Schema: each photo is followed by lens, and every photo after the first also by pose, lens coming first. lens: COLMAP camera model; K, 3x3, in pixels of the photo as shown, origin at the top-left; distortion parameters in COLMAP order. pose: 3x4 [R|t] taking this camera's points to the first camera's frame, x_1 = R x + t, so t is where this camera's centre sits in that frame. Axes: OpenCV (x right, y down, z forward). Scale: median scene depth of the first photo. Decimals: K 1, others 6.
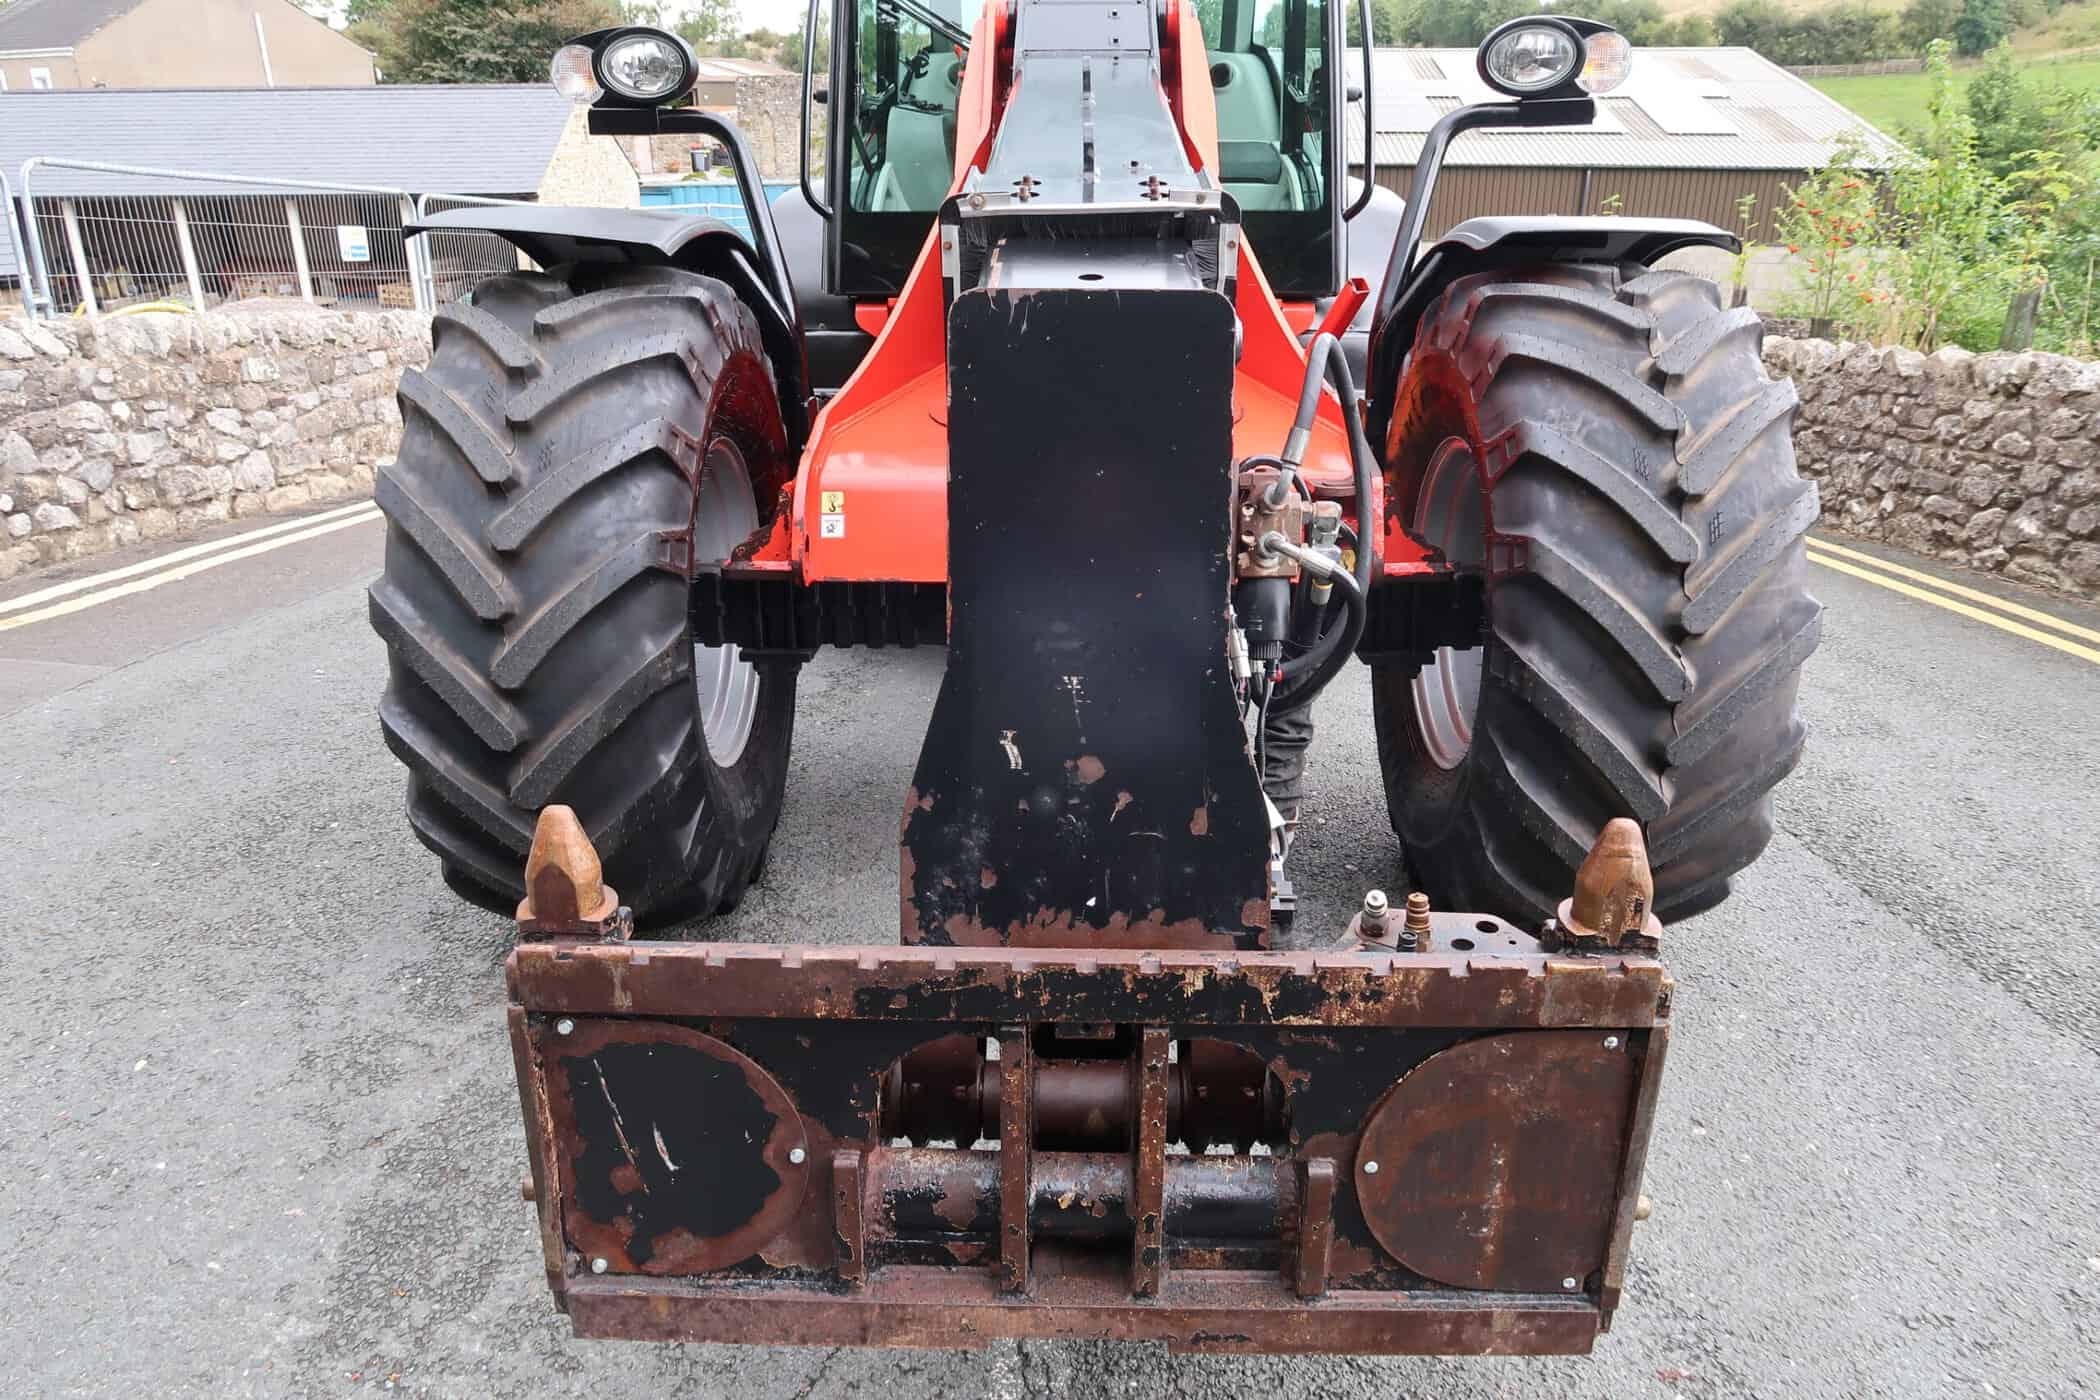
lens RADIAL K [[1446.0, 0, 1034.5], [0, 1446.0, 694.9], [0, 0, 1]] dist [-0.021572, 0.006476]
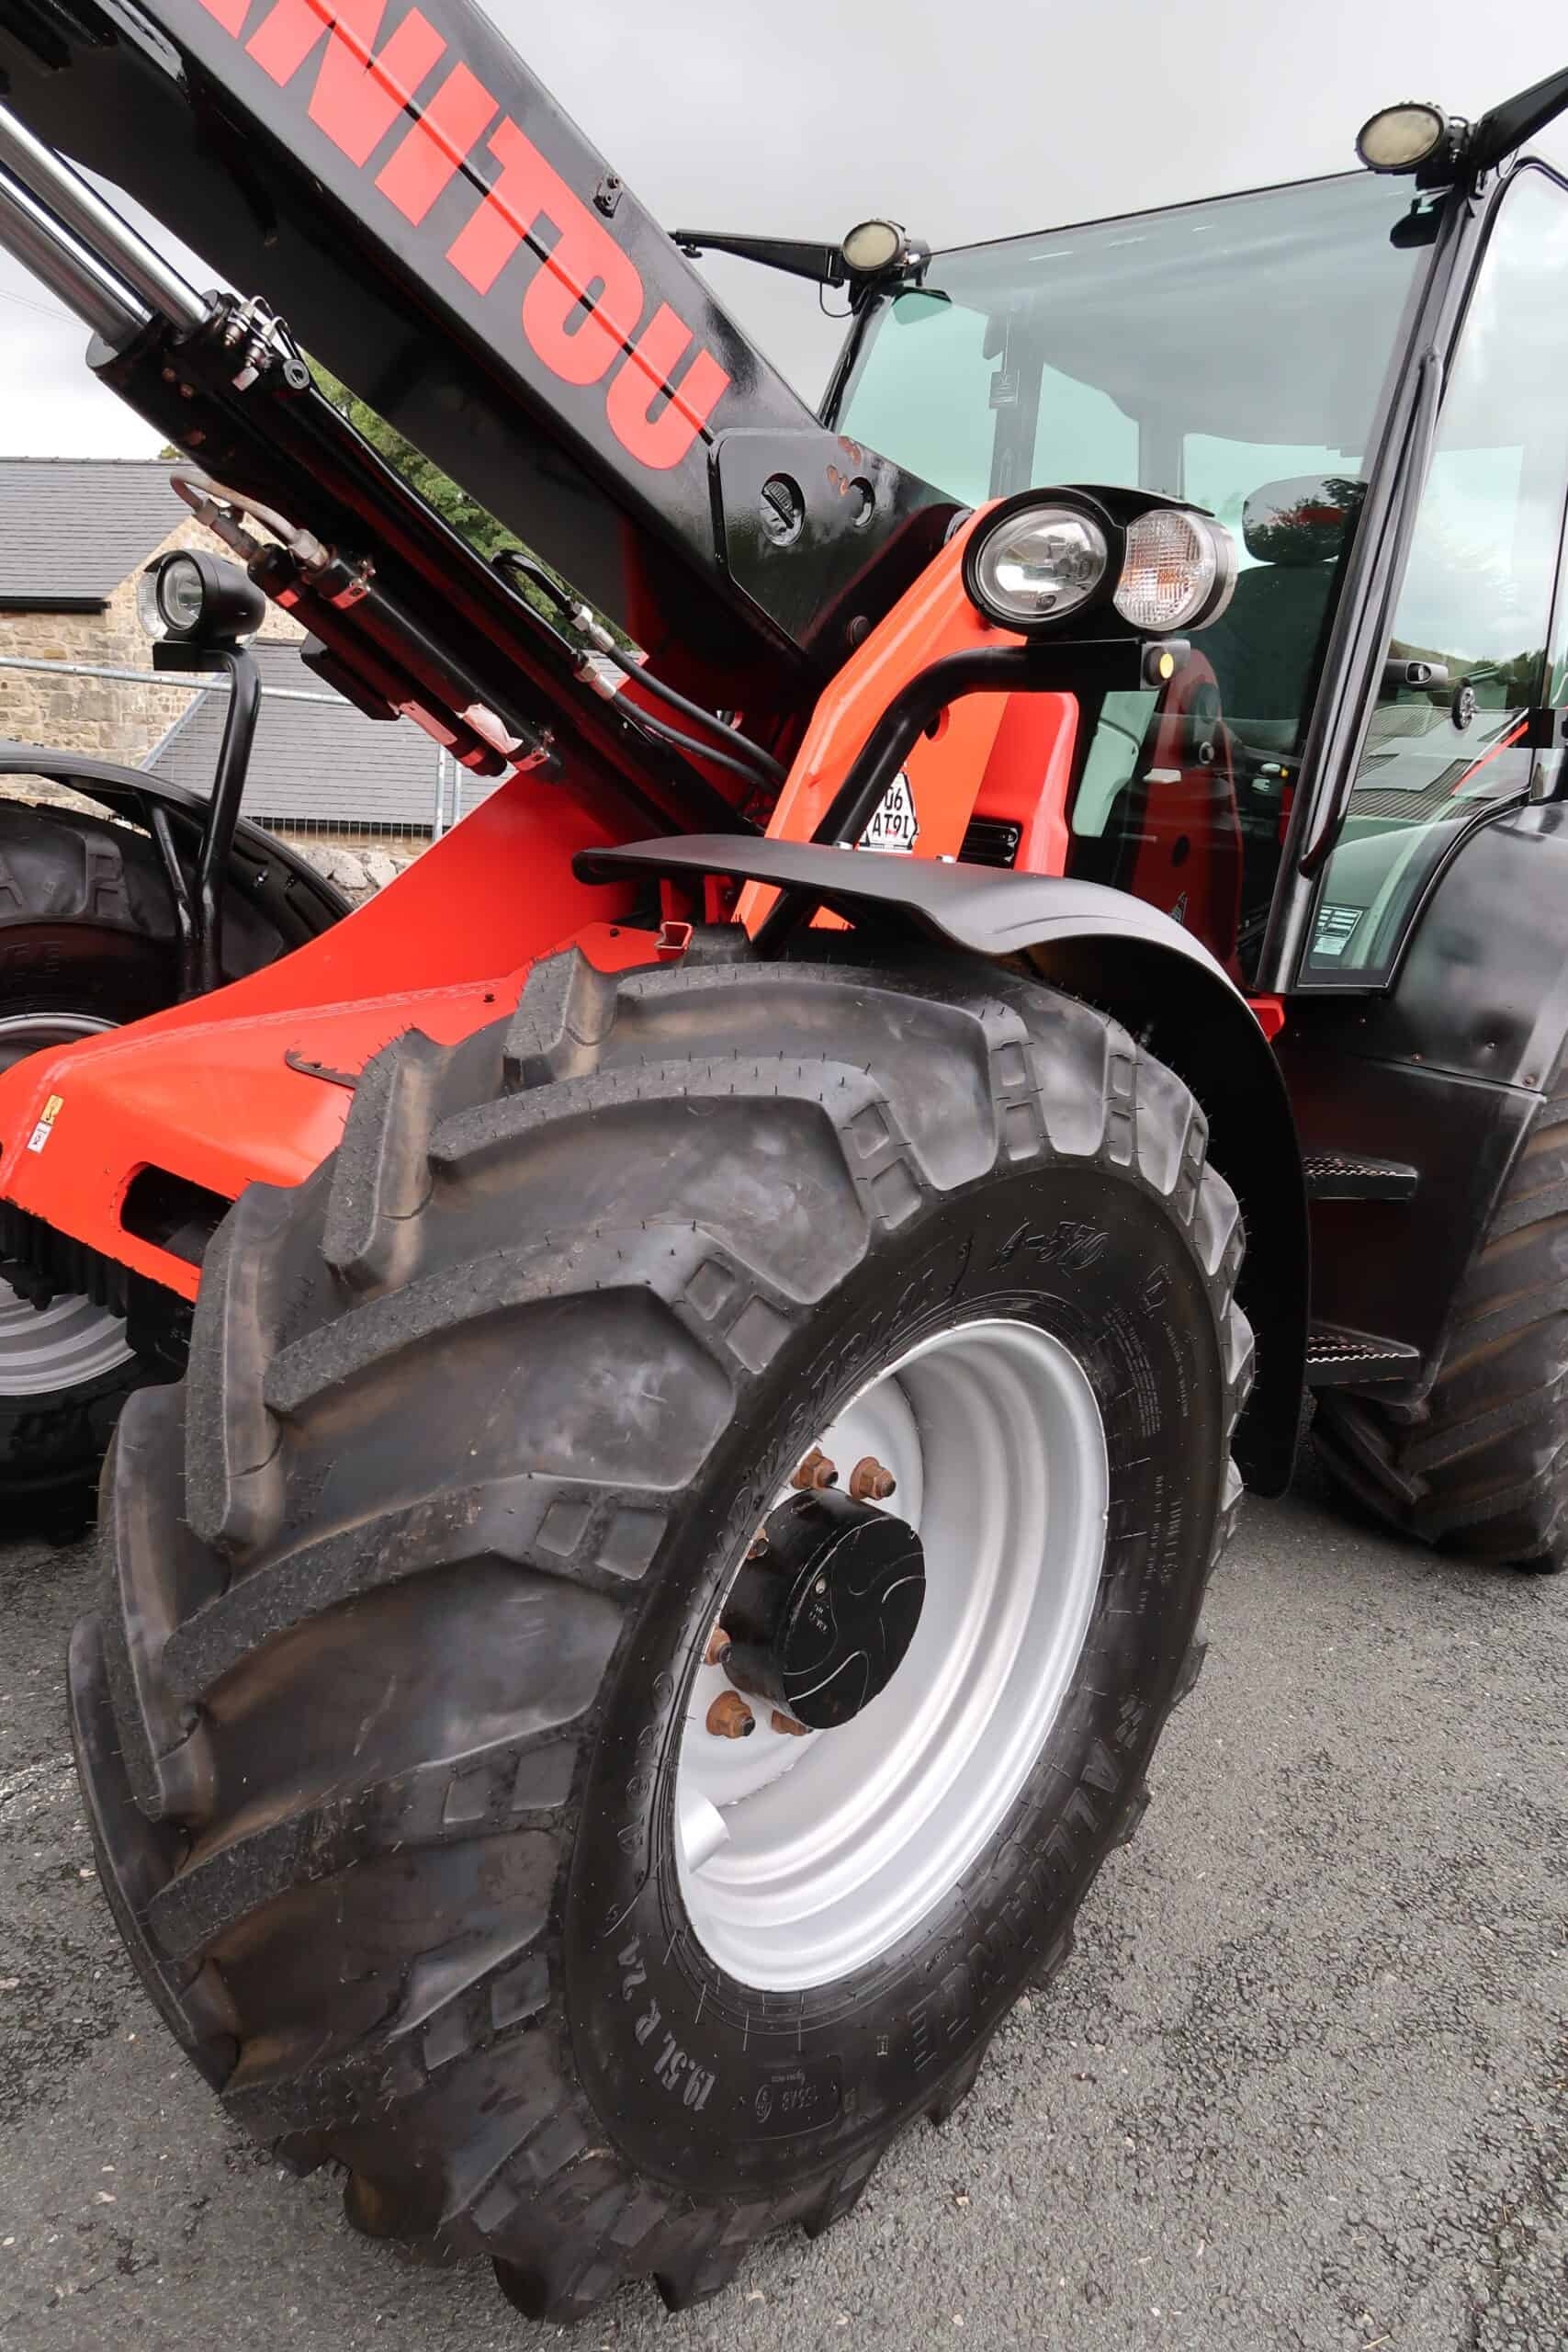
lens RADIAL K [[1619.4, 0, 778.0], [0, 1619.4, 1181.6], [0, 0, 1]] dist [-0.021572, 0.006476]
pose [[0.759510, 0.216373, -0.613455, 0.470151], [-0.284923, 0.958437, -0.014707, -0.129788], [0.584776, 0.185958, 0.789592, 0.355883]]
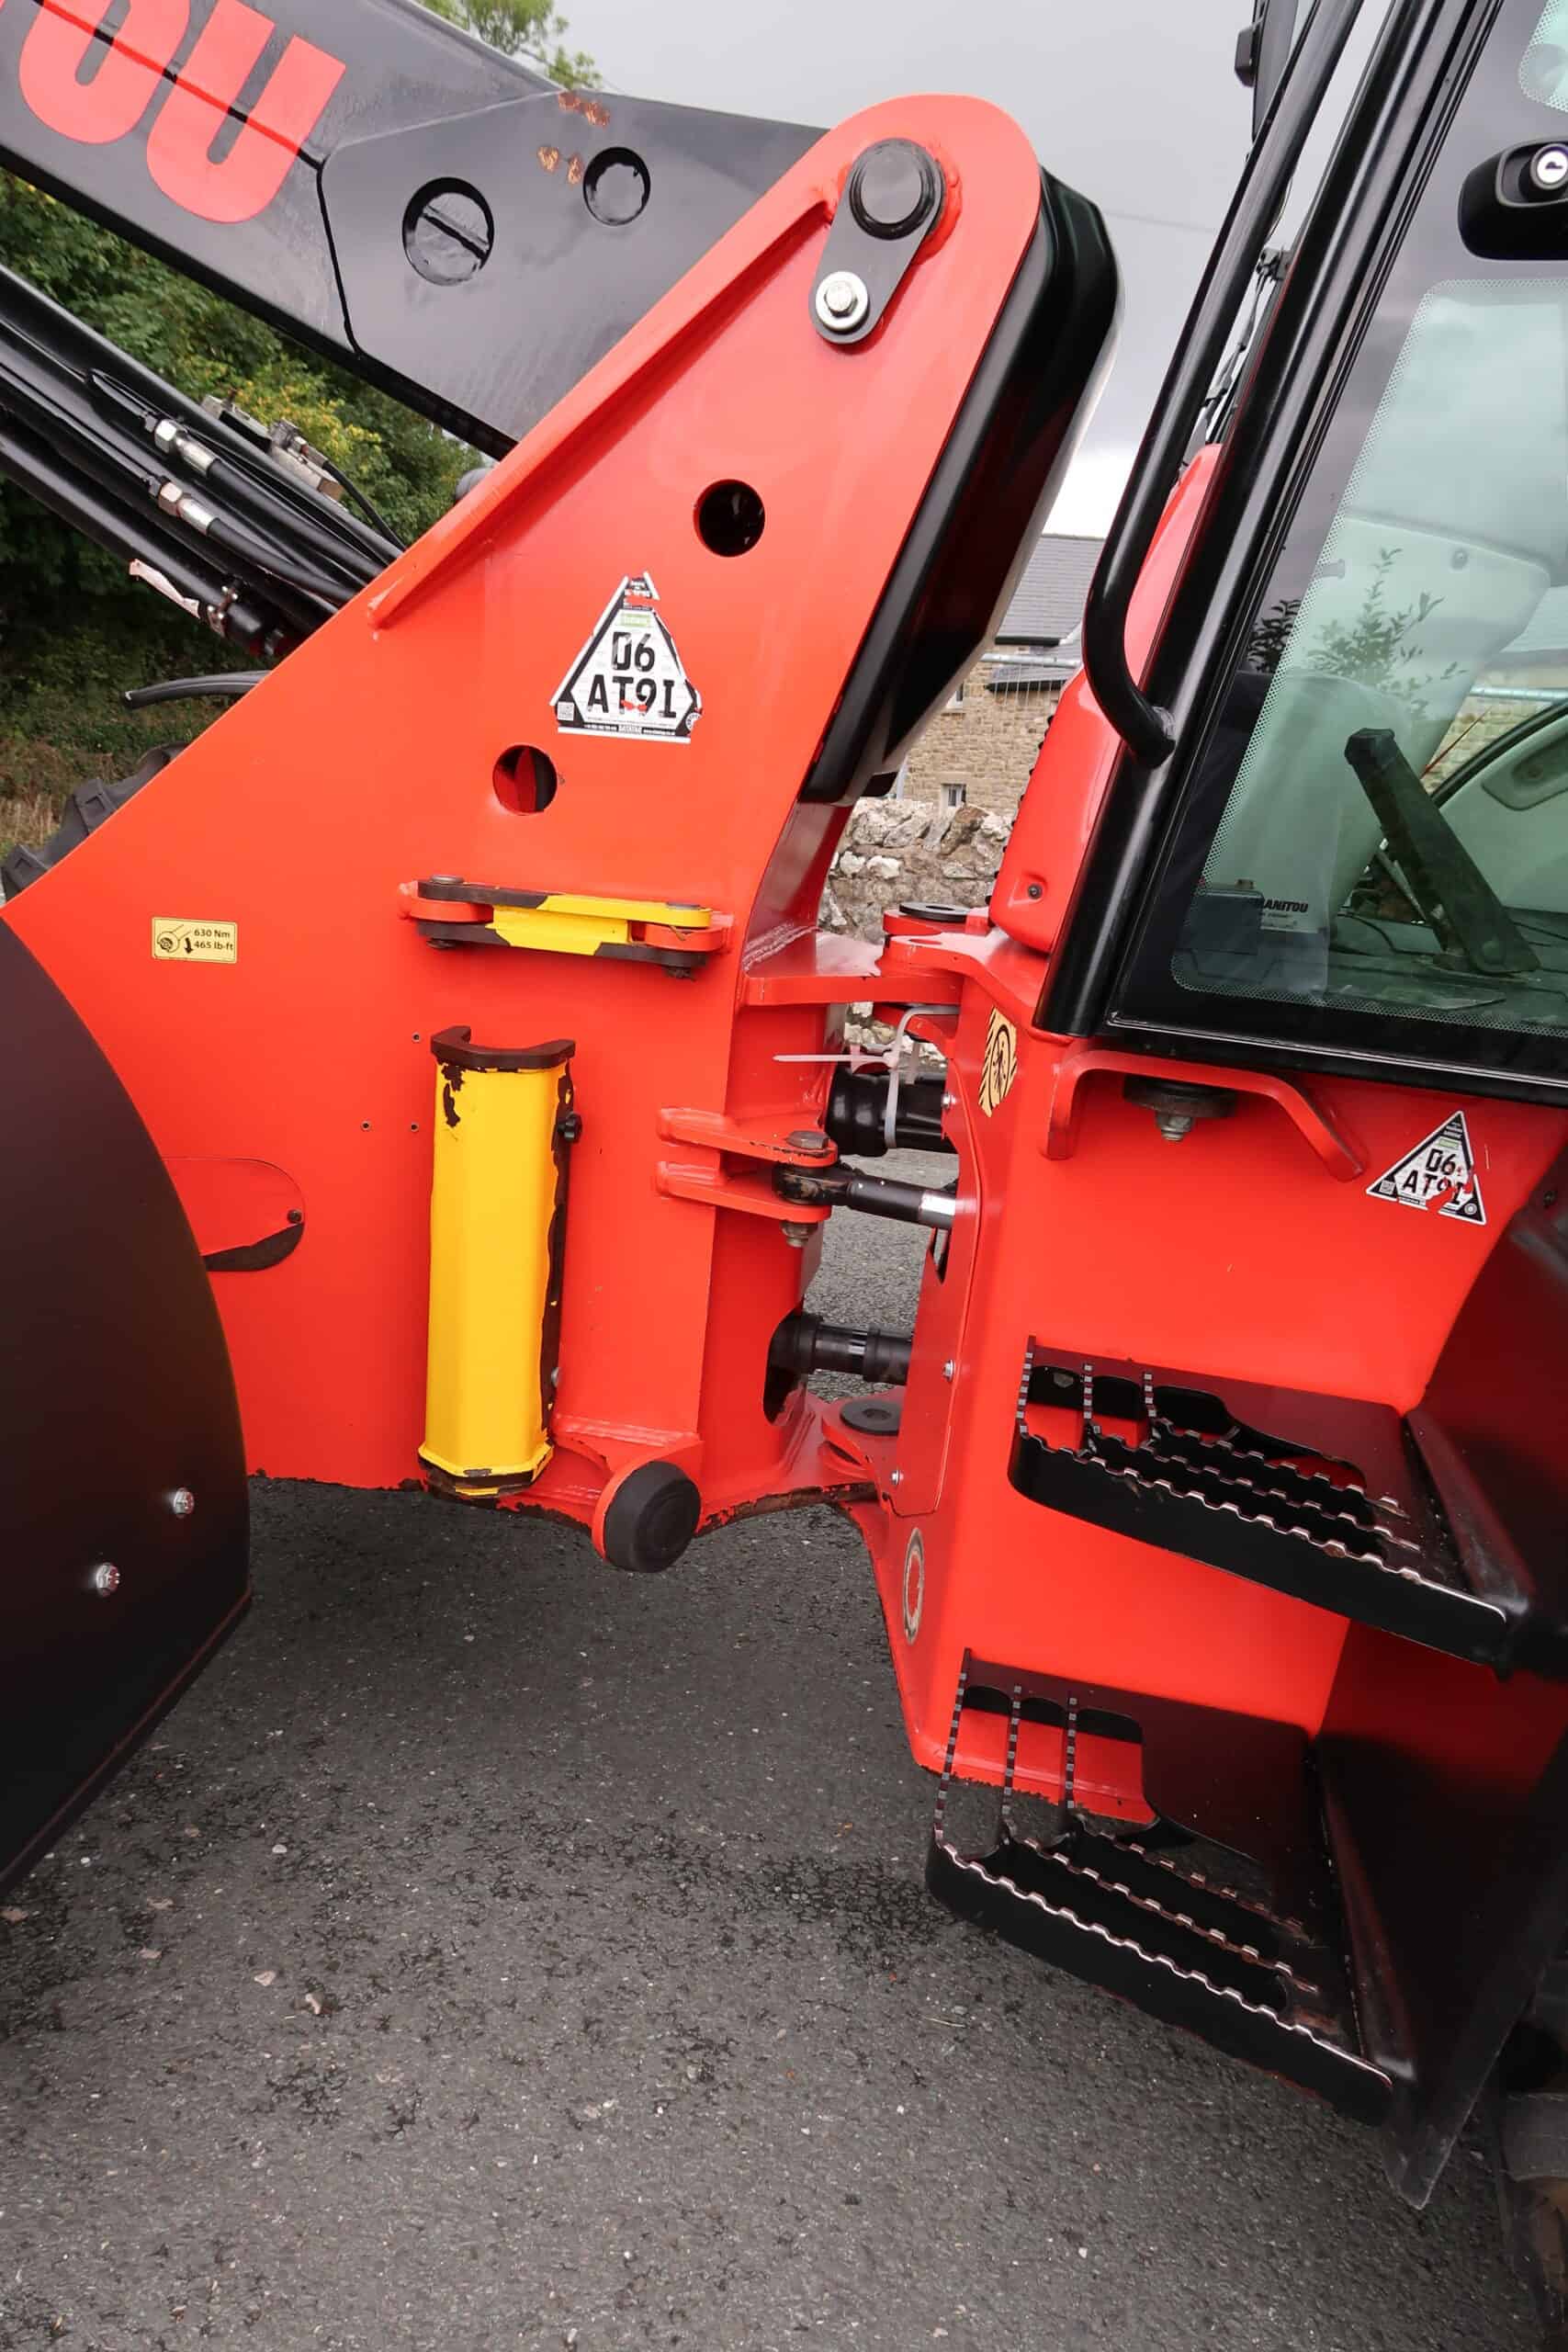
lens RADIAL K [[1619.4, 0, 787.4], [0, 1619.4, 1179.6], [0, 0, 1]] dist [-0.021572, 0.006476]
pose [[-0.159173, 0.259126, -0.952637, 0.490063], [-0.376470, 0.876096, 0.301209, -0.313673], [0.912652, 0.406584, -0.041898, 0.950759]]
